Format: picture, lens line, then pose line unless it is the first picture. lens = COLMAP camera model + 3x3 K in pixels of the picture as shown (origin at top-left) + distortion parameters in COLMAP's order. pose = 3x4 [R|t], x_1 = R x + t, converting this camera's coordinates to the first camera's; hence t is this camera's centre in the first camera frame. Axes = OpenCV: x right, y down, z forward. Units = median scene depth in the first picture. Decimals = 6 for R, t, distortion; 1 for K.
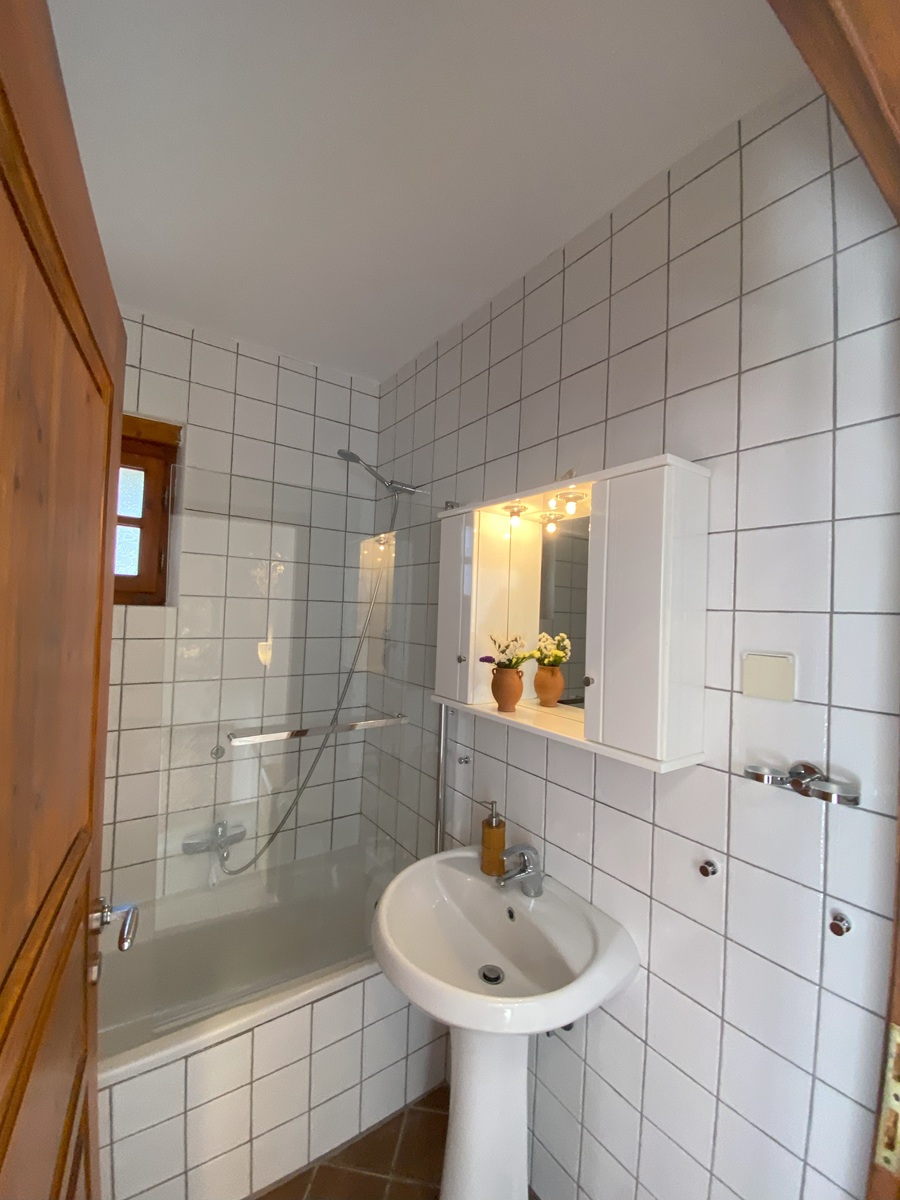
lens RADIAL K [[491.5, 0, 484.8], [0, 491.5, 599.4], [0, 0, 1]] dist [-0.001346, -0.017576]
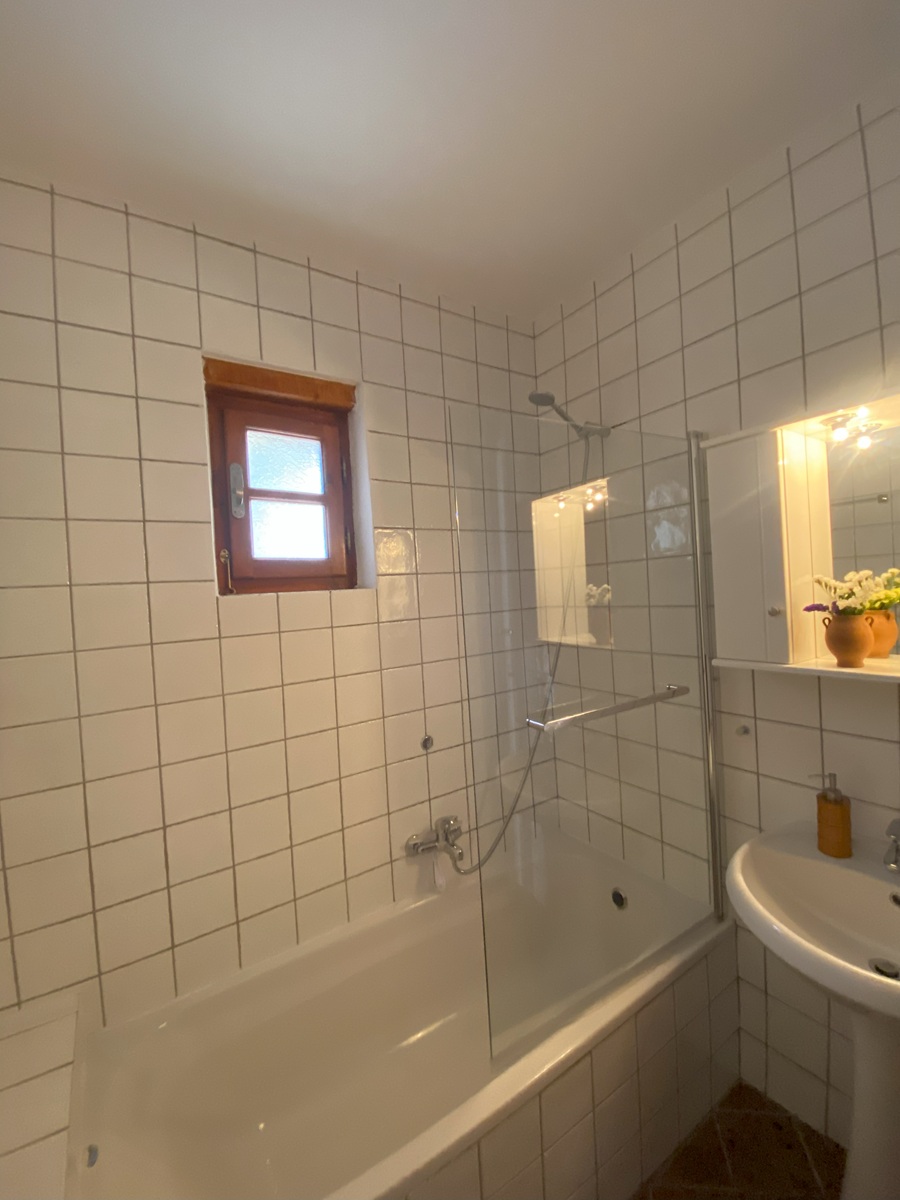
lens RADIAL K [[491.5, 0, 484.8], [0, 491.5, 599.4], [0, 0, 1]] dist [-0.001346, -0.017576]
pose [[0.993139, -0.091010, -0.073426, -0.373707], [0.094574, 0.994426, 0.046615, 0.013648], [0.068774, -0.053239, 0.996211, 0.113039]]
